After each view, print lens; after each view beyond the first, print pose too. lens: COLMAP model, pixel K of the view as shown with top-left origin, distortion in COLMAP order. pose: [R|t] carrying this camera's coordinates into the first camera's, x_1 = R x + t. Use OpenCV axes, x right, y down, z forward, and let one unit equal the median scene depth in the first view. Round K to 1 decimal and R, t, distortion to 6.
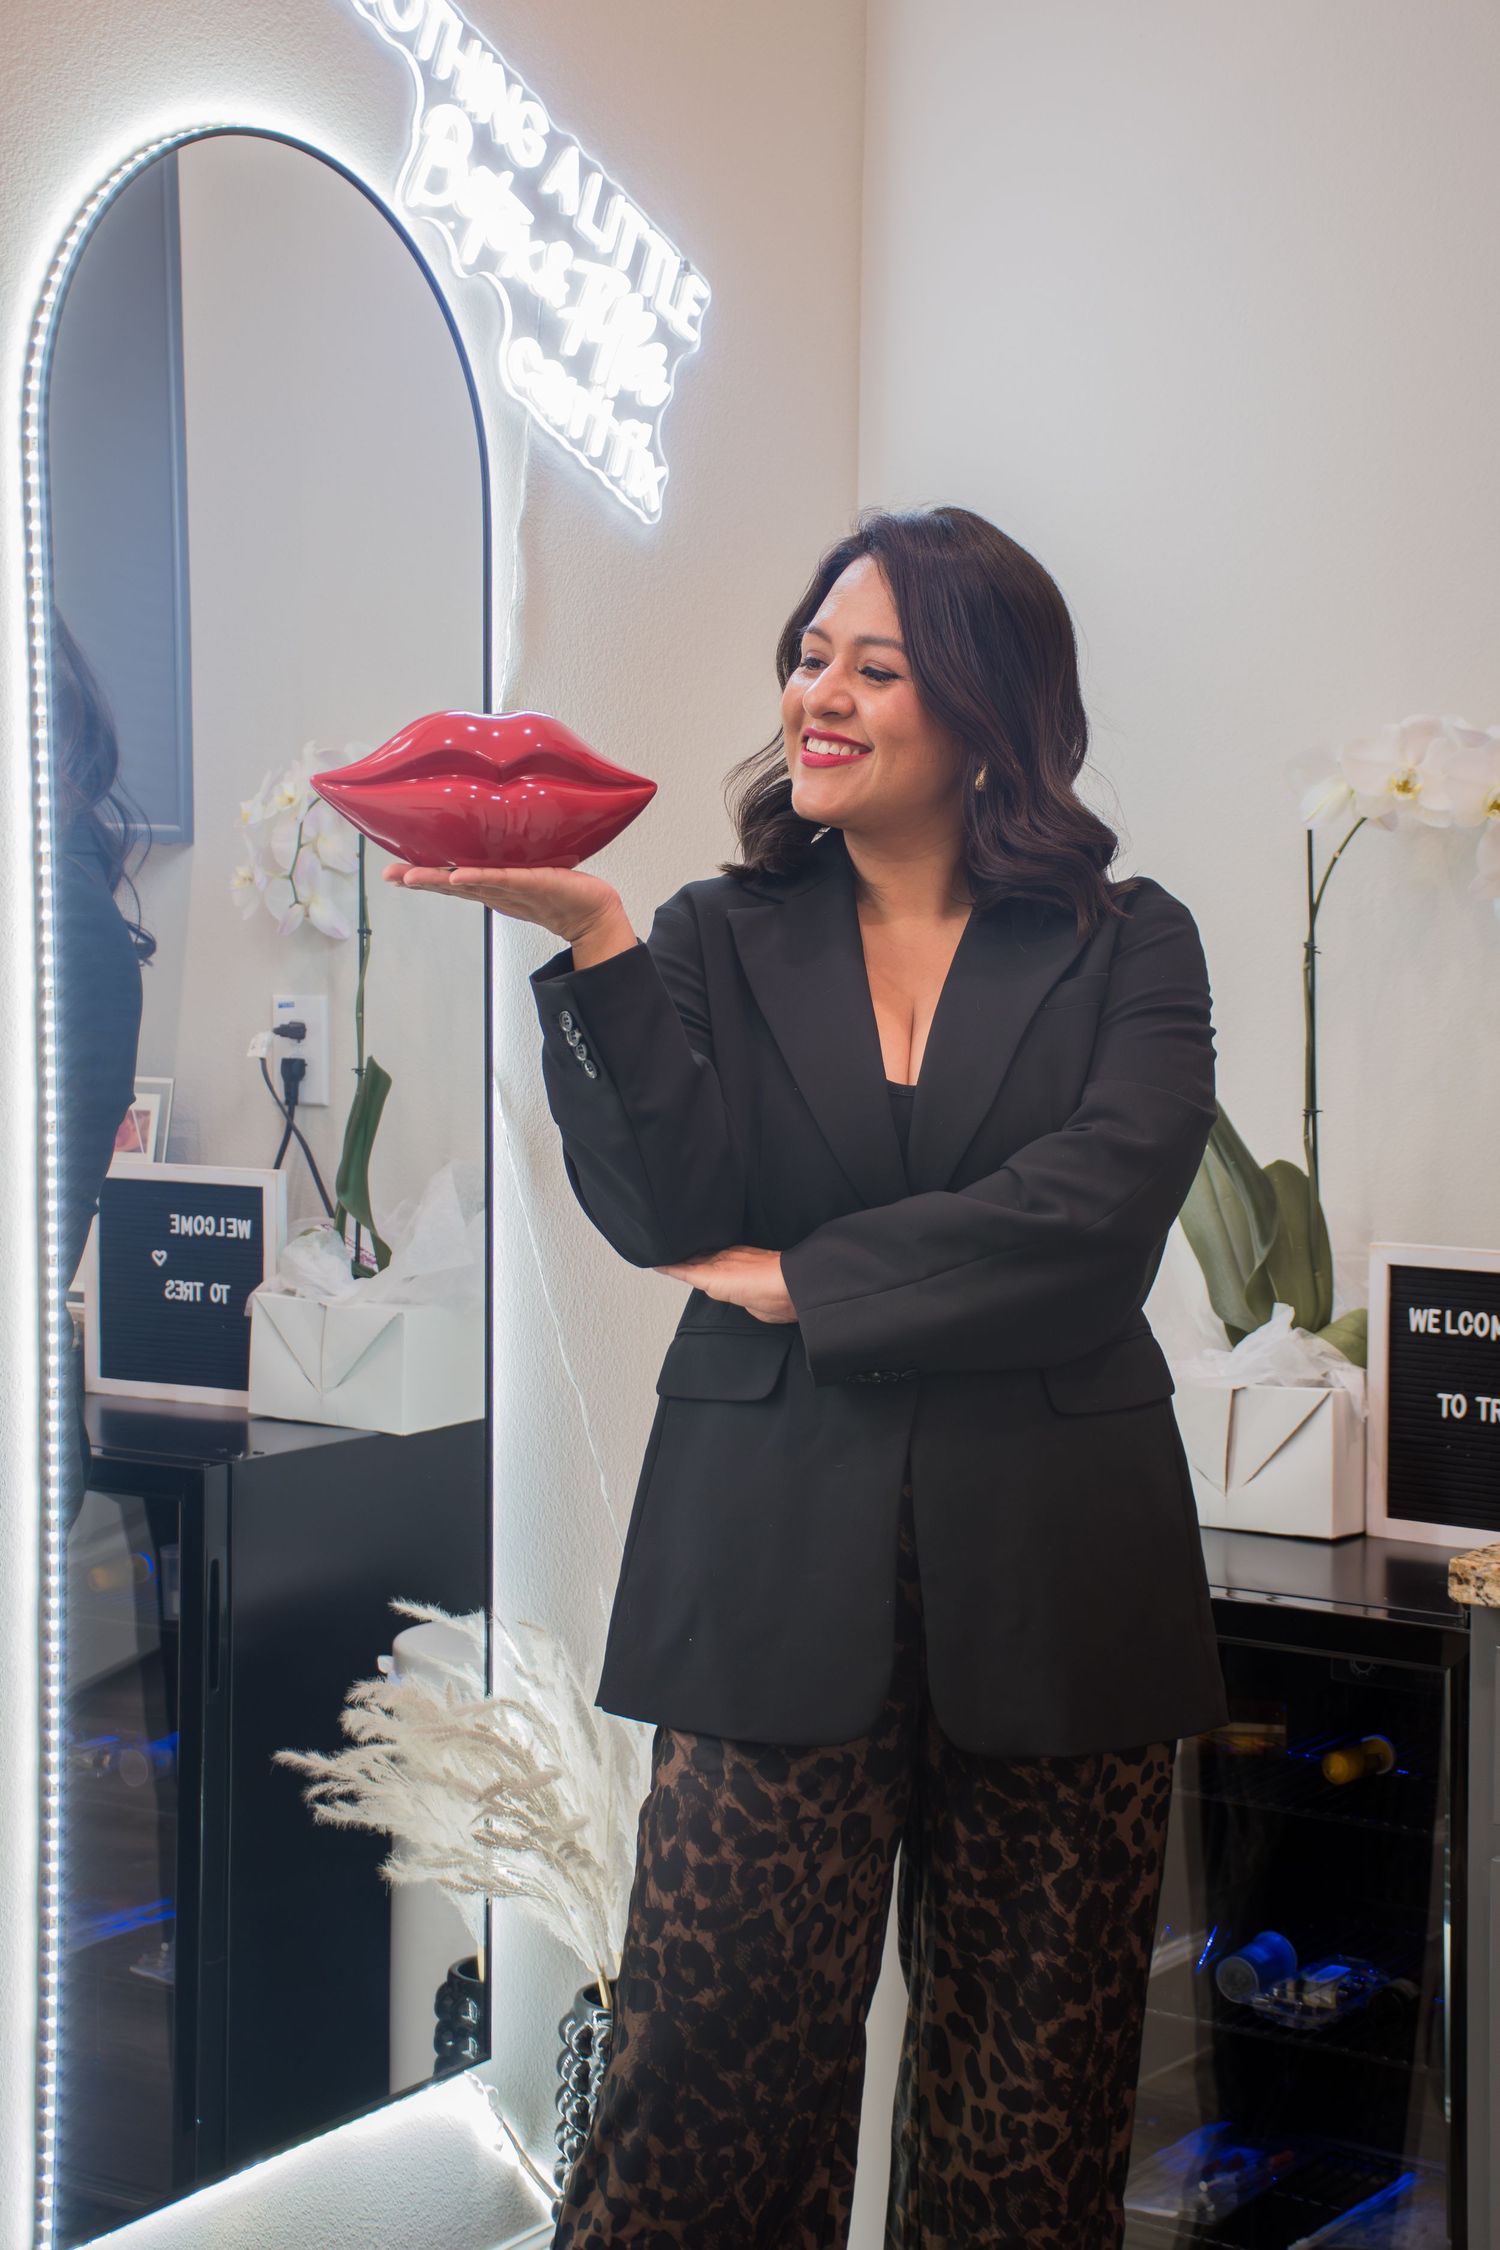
lens RADIAL K [[3808.9, 0, 750.4], [0, 3808.9, 1127.9], [0, 0, 1]] dist [0.268022, 0.000000]
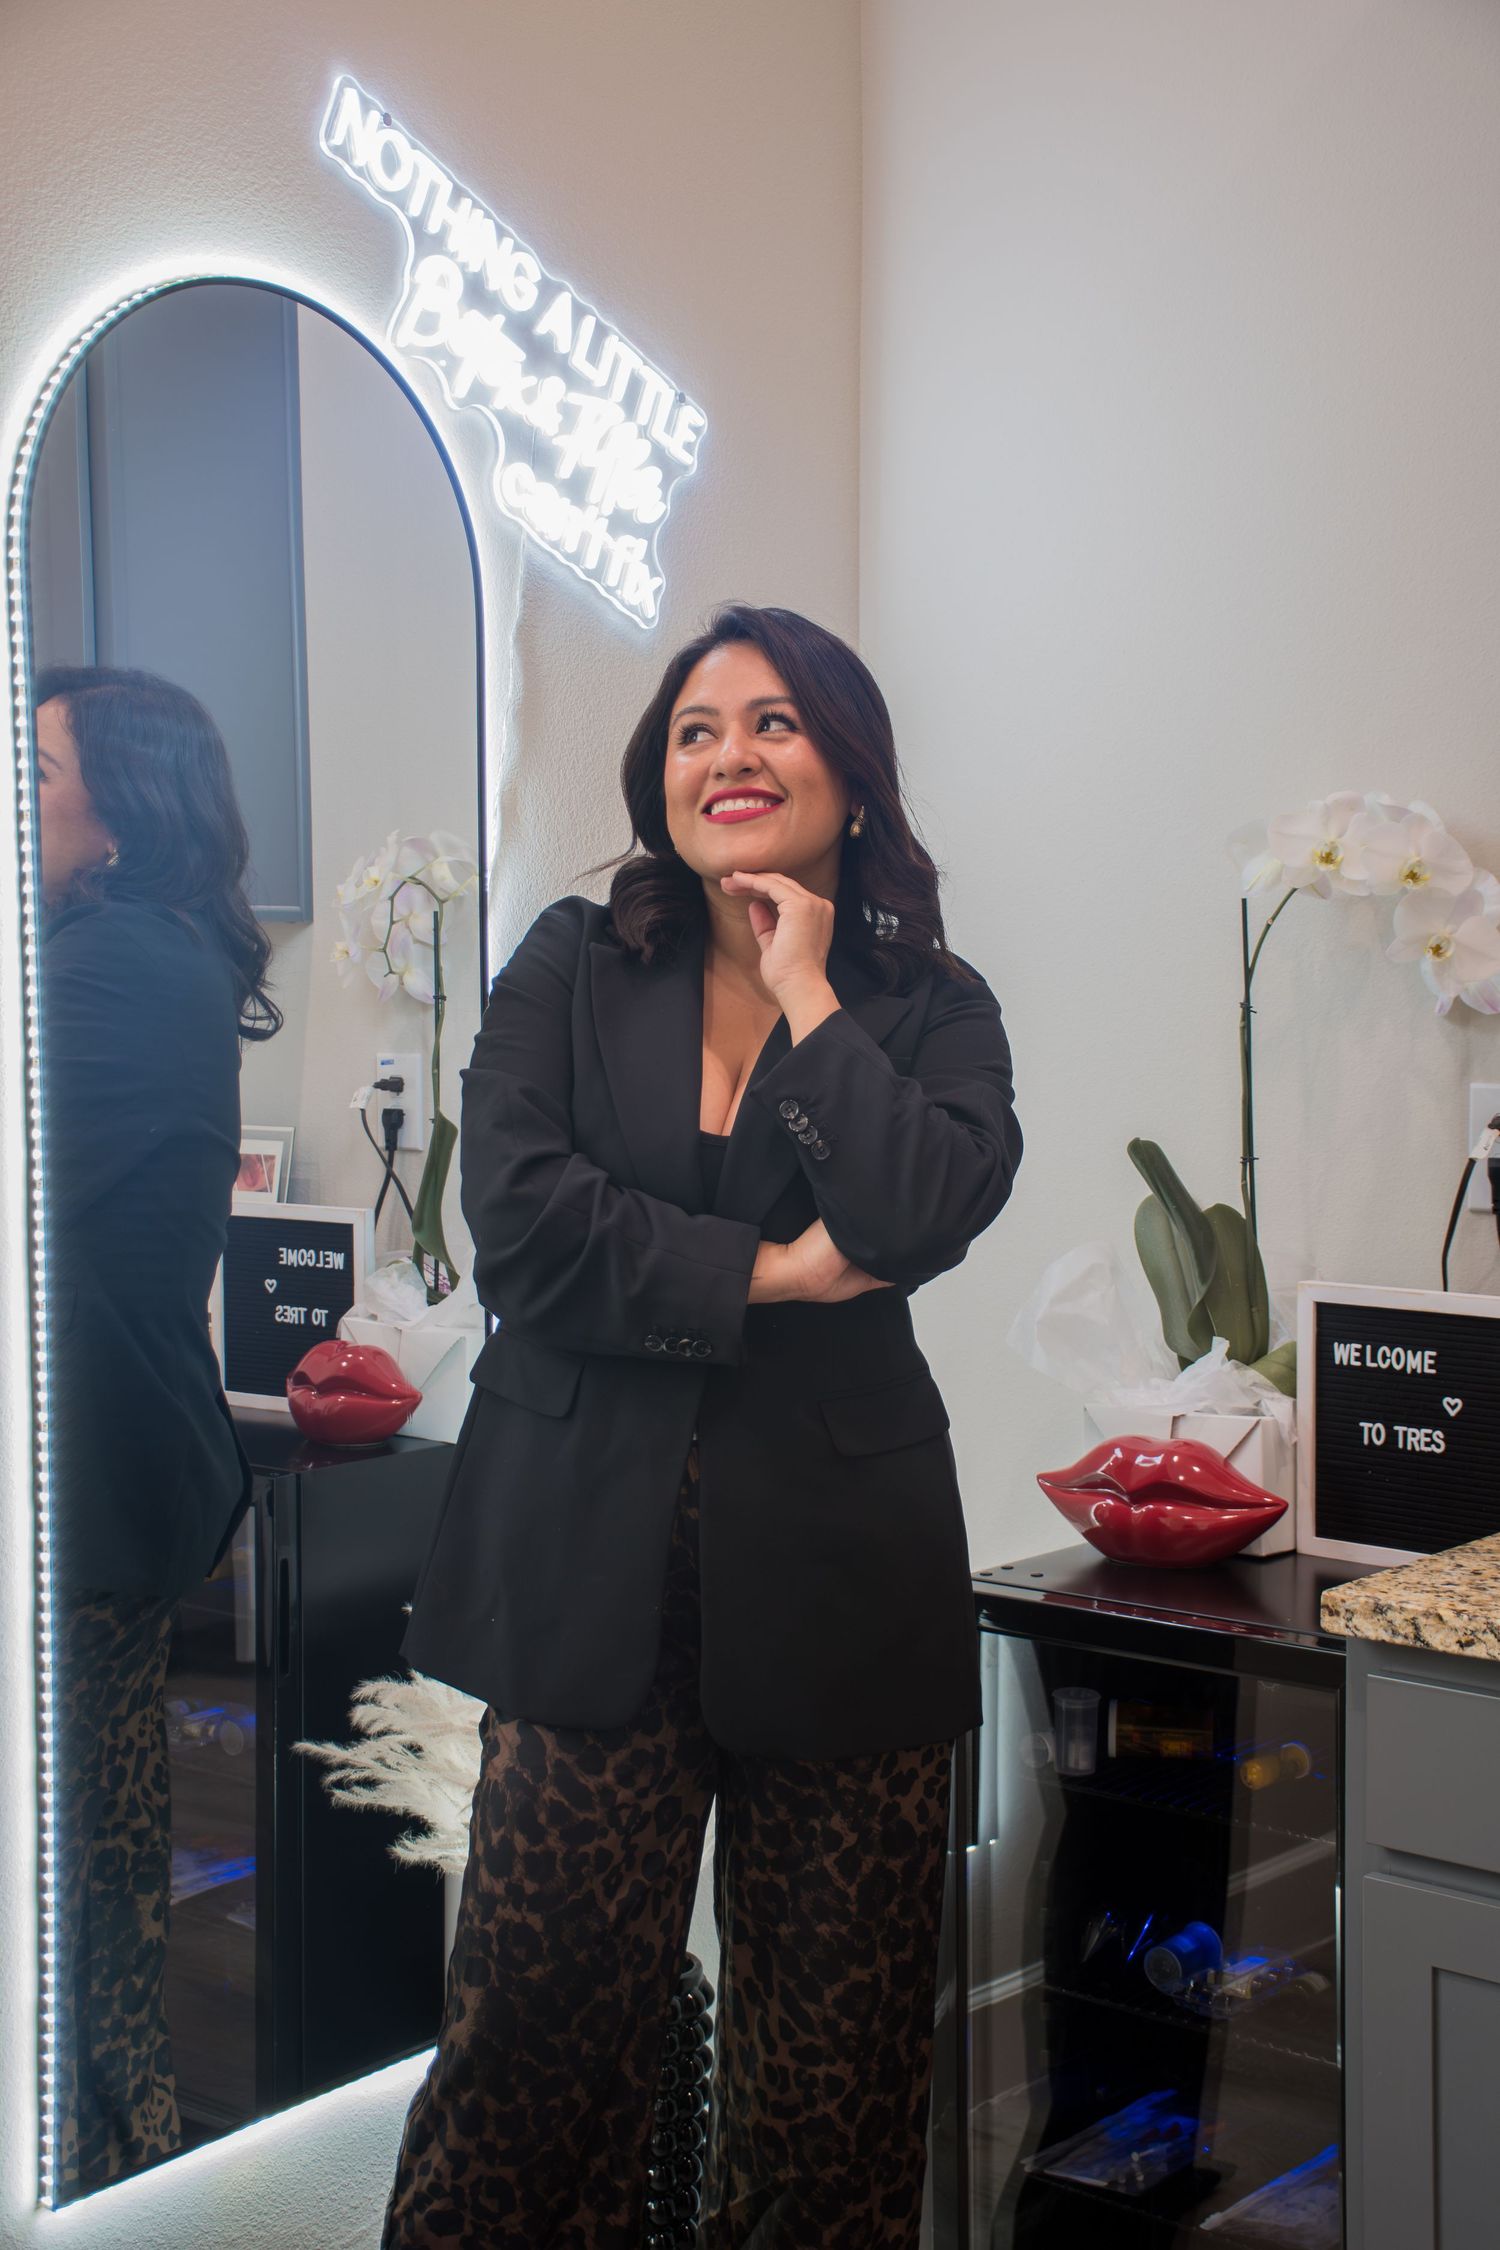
lens RADIAL K [[3090.3, 0, 750.5], [0, 3090.3, 1128.7], [0, 0, 1]] dist [0.142345, 0.000000]
pose [[0.995520, -0.004896, -0.094426, 0.090706], [0.004495, 0.999980, -0.004452, -0.009689], [0.094446, 0.004008, 0.995522, 0.117158]]
